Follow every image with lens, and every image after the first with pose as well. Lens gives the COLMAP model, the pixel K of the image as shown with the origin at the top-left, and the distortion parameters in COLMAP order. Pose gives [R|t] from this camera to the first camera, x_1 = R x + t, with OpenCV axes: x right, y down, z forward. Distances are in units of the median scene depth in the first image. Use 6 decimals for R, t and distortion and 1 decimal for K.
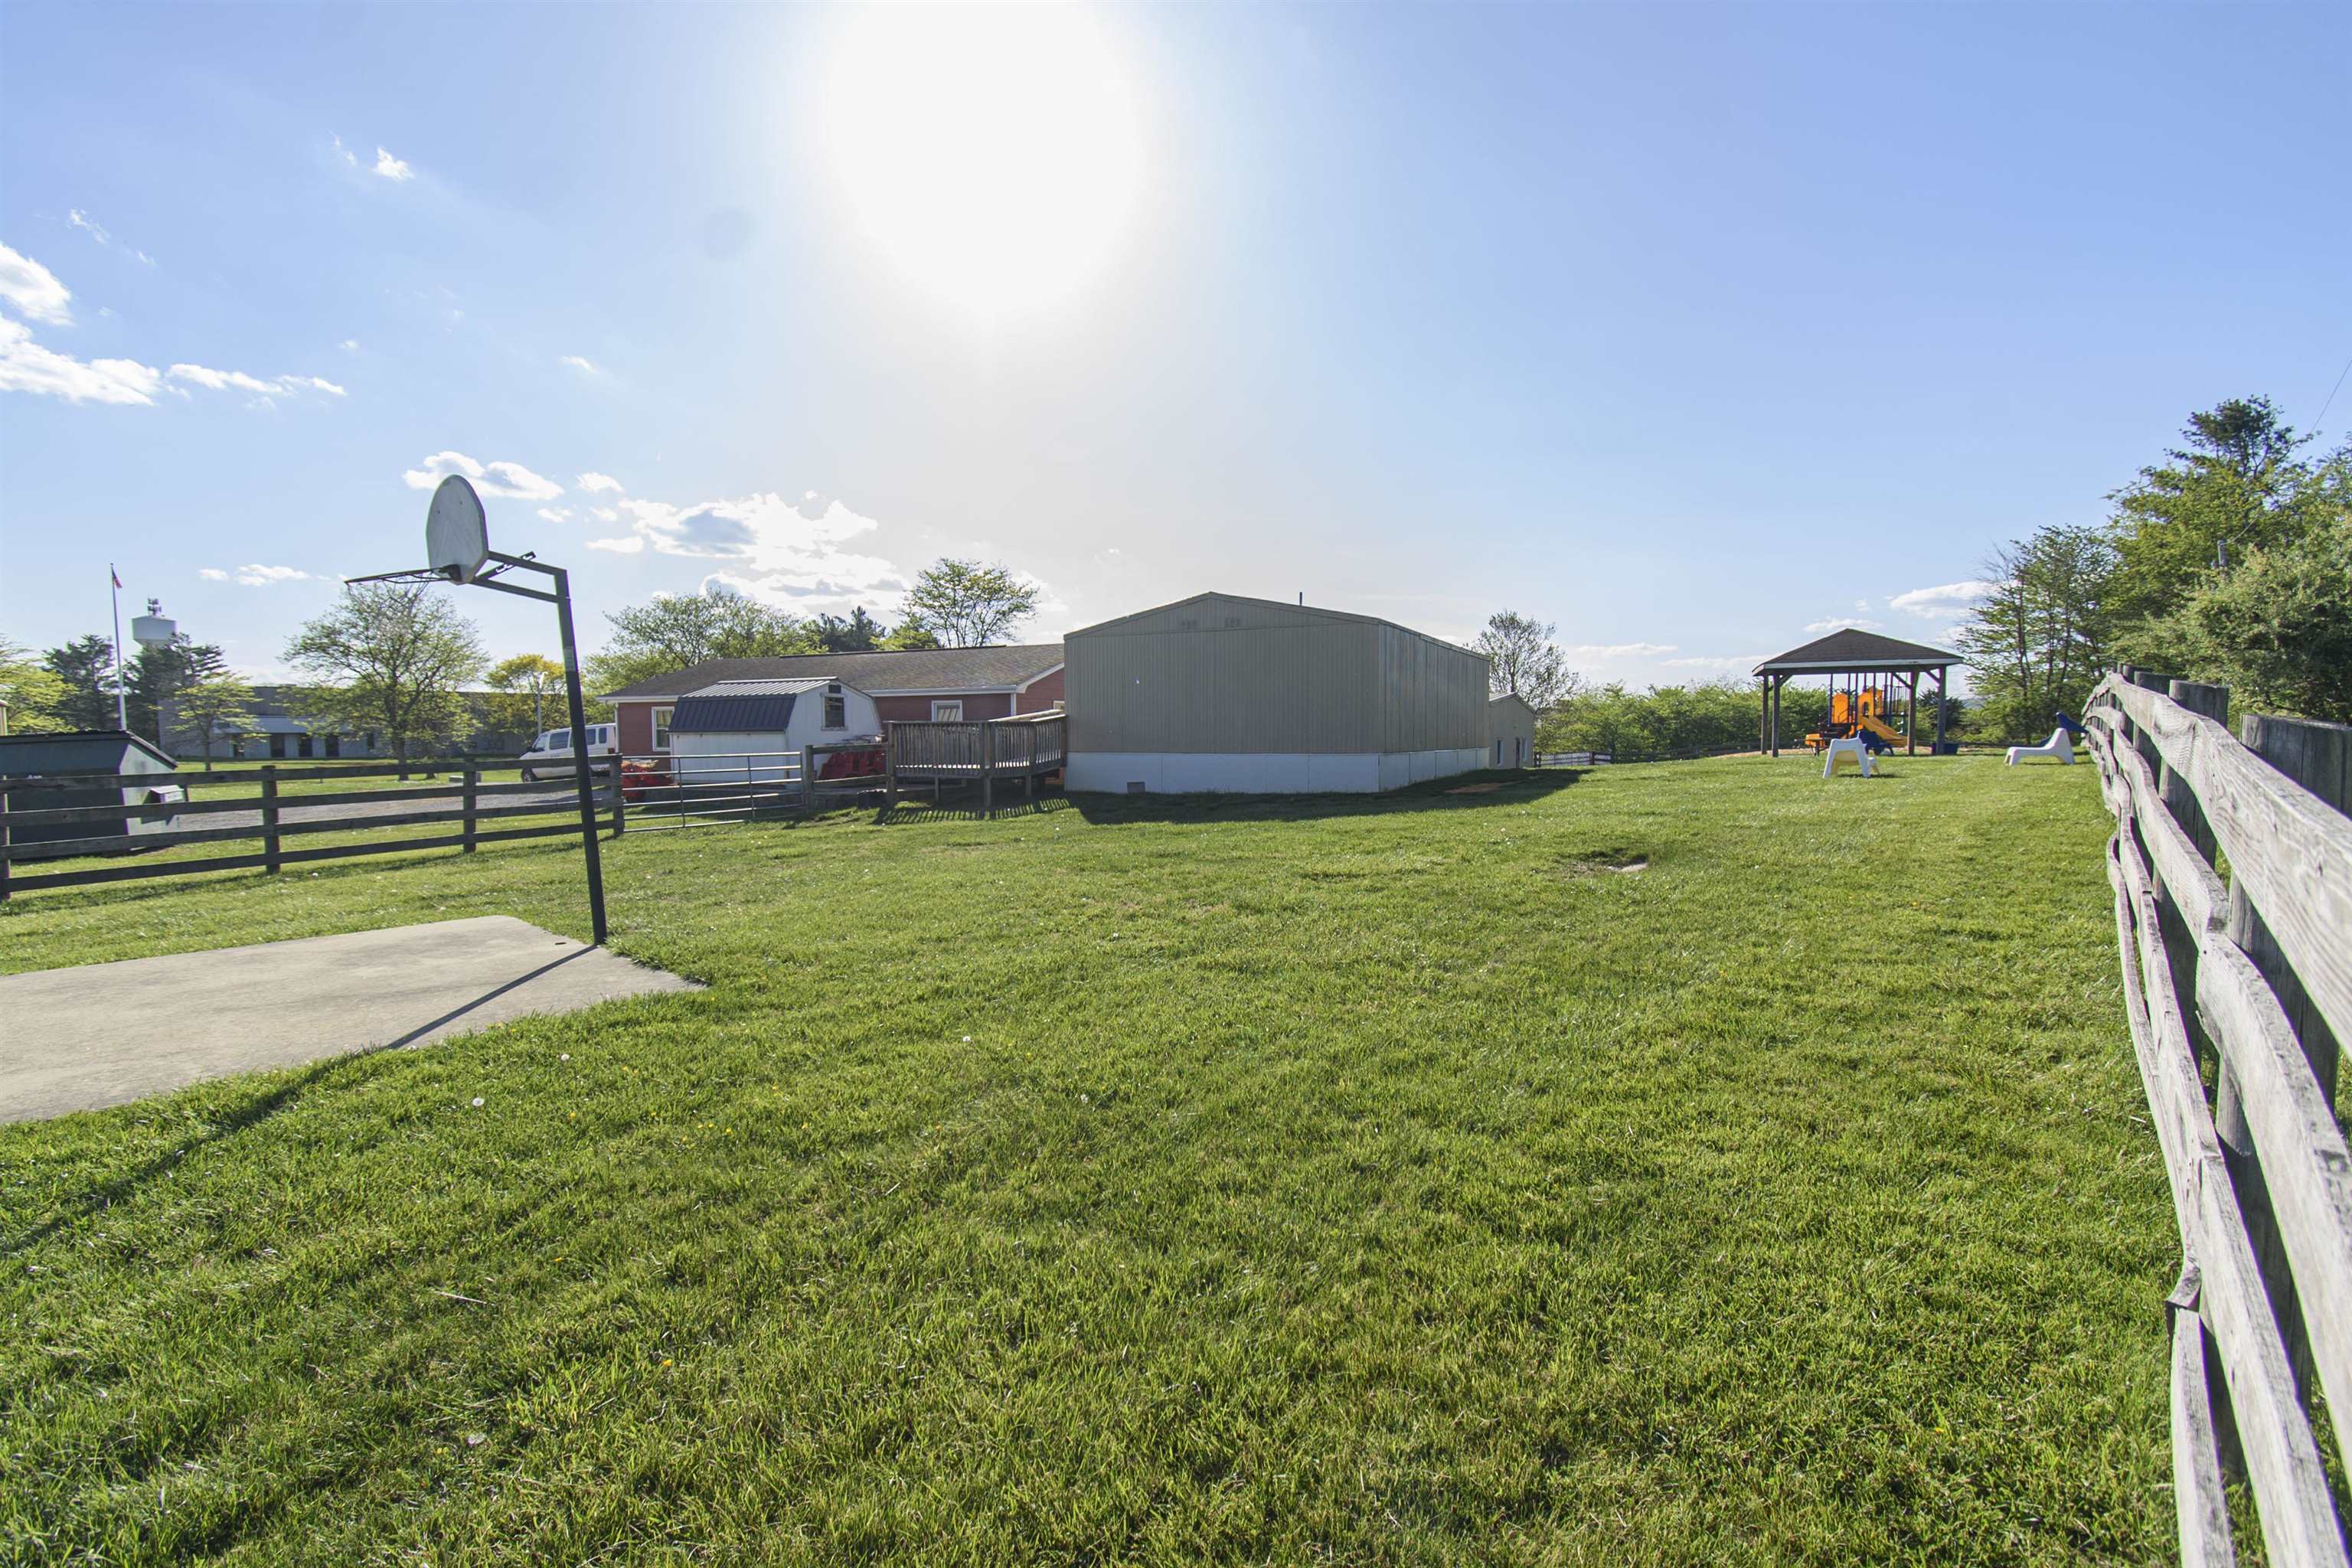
lens RADIAL K [[1031.9, 0, 1176.0], [0, 1031.9, 843.4], [0, 0, 1]] dist [0.001754, -0.000337]
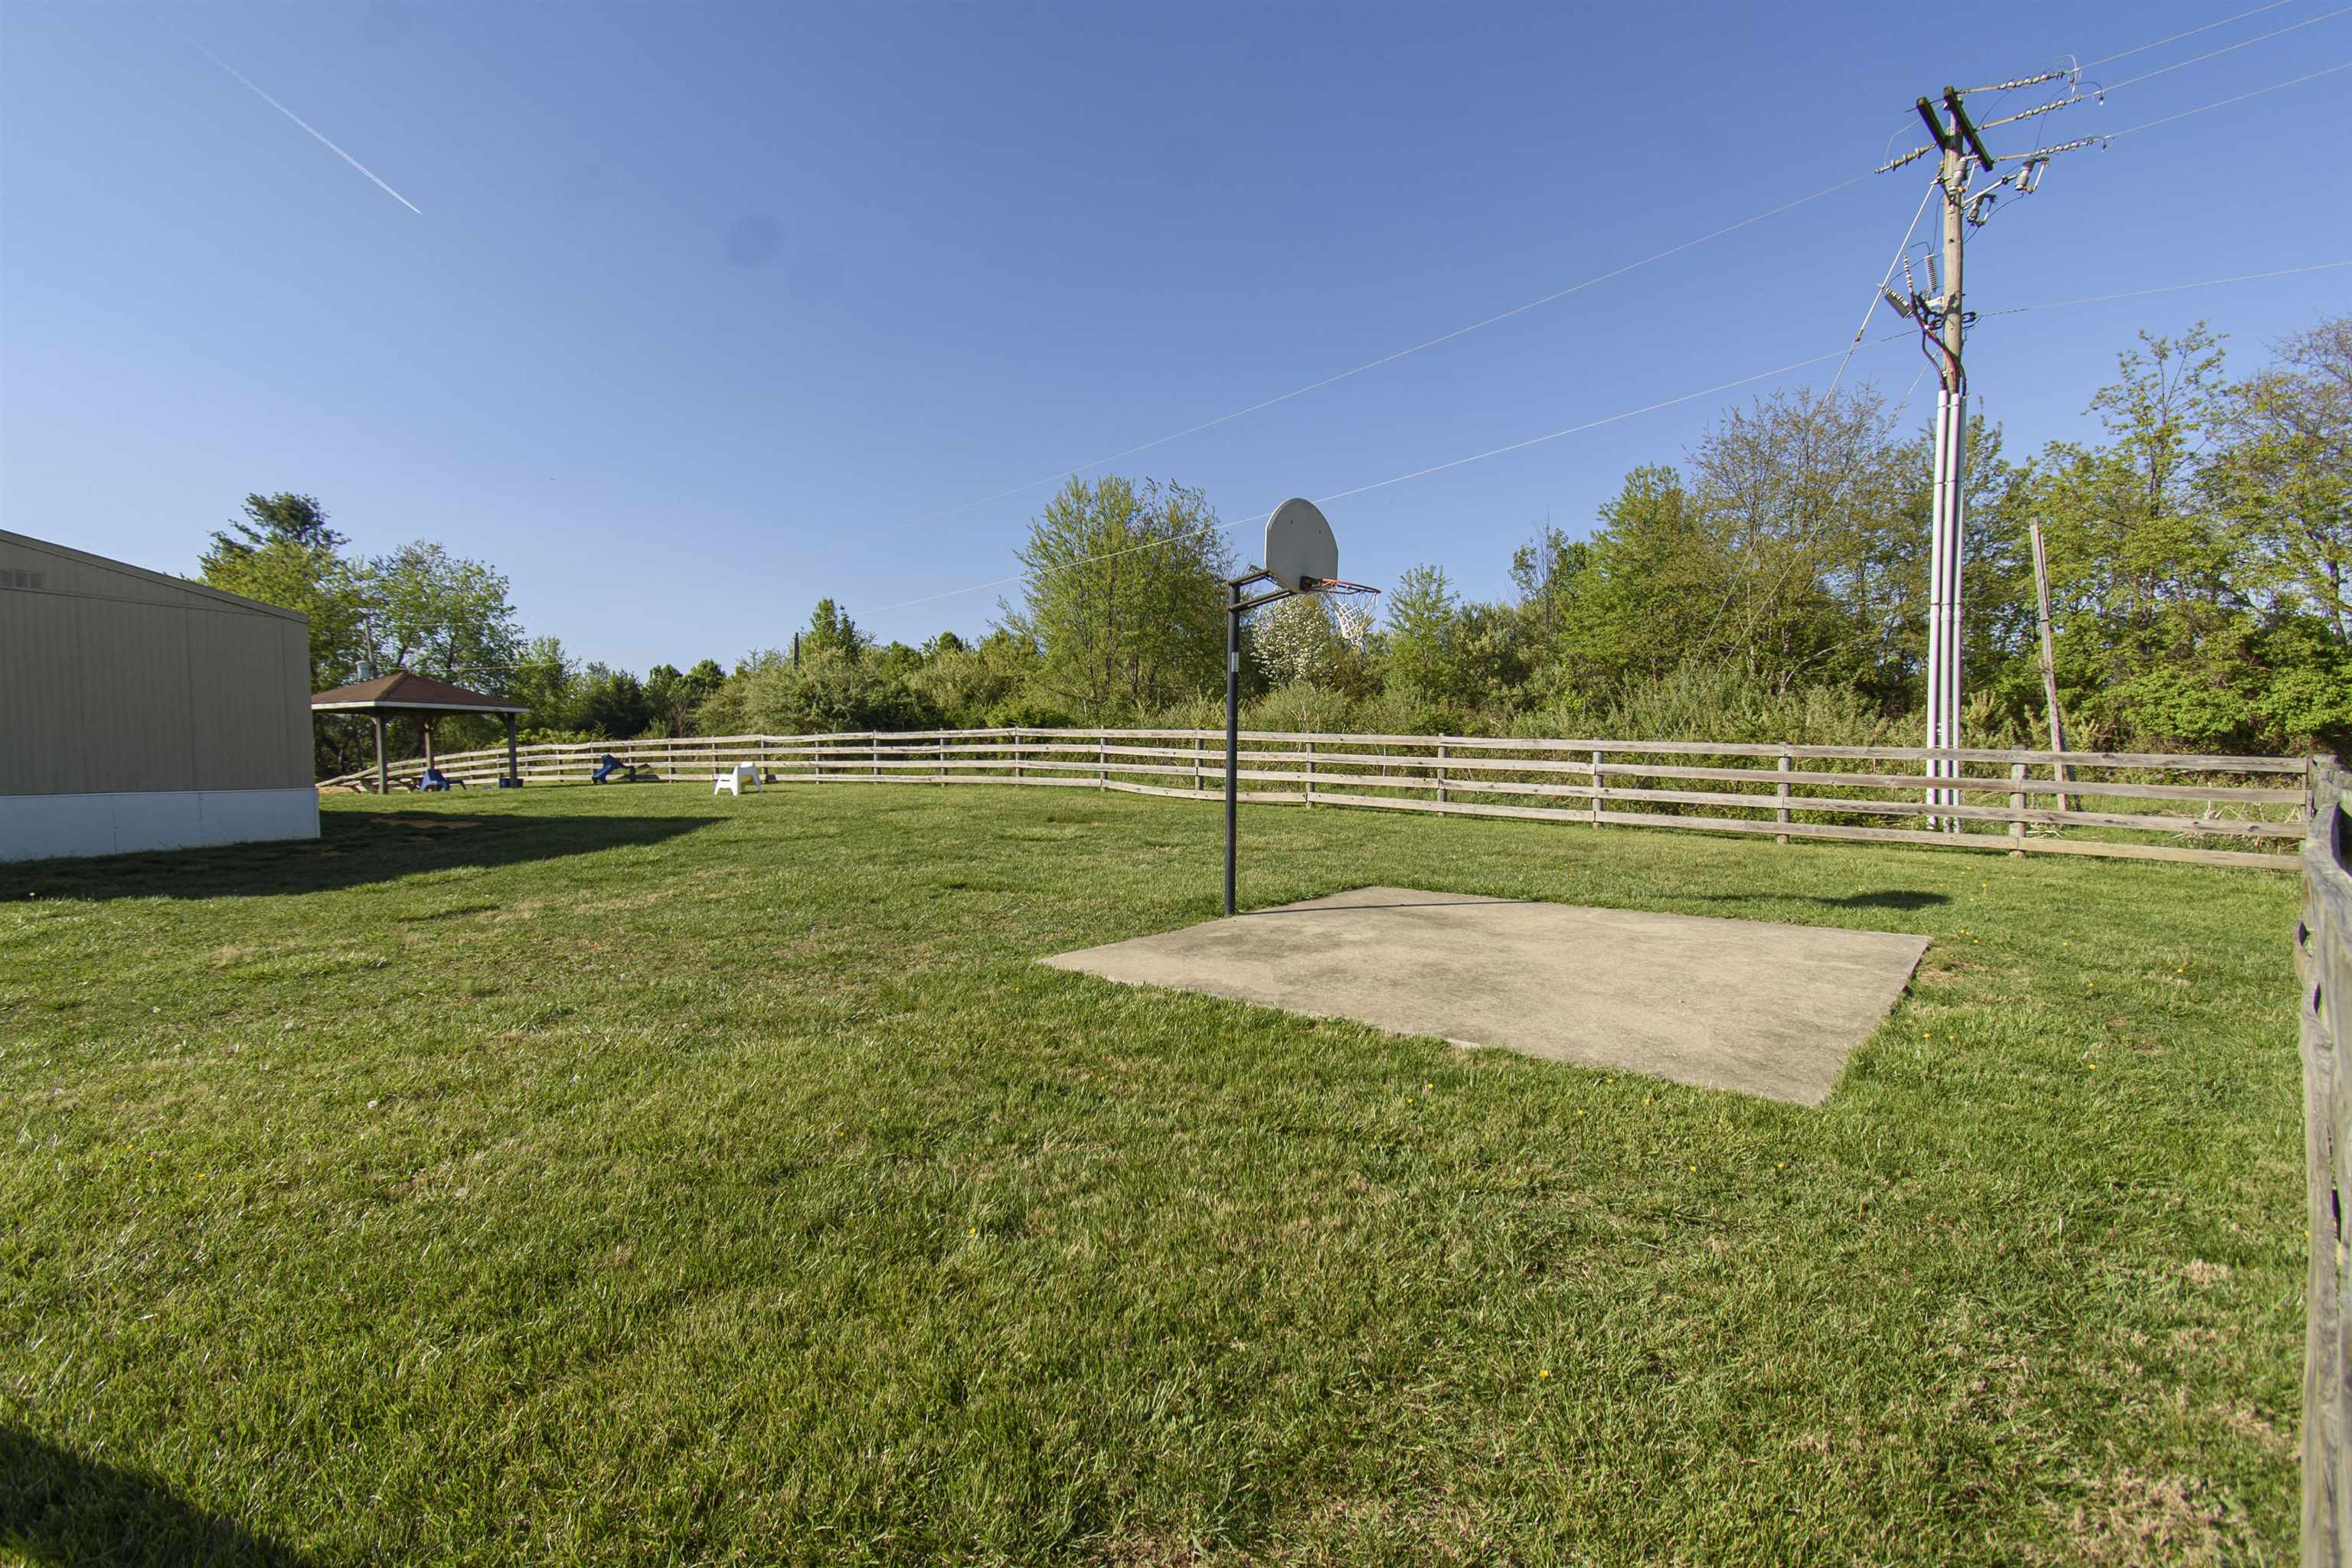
lens RADIAL K [[1031.9, 0, 1169.3], [0, 1031.9, 798.9], [0, 0, 1]] dist [0.001754, -0.000337]
pose [[-0.054375, -0.027515, 0.998141, -0.186029], [0.123835, 0.991717, 0.034084, -0.007635], [-0.990812, 0.125458, -0.050518, 0.121825]]
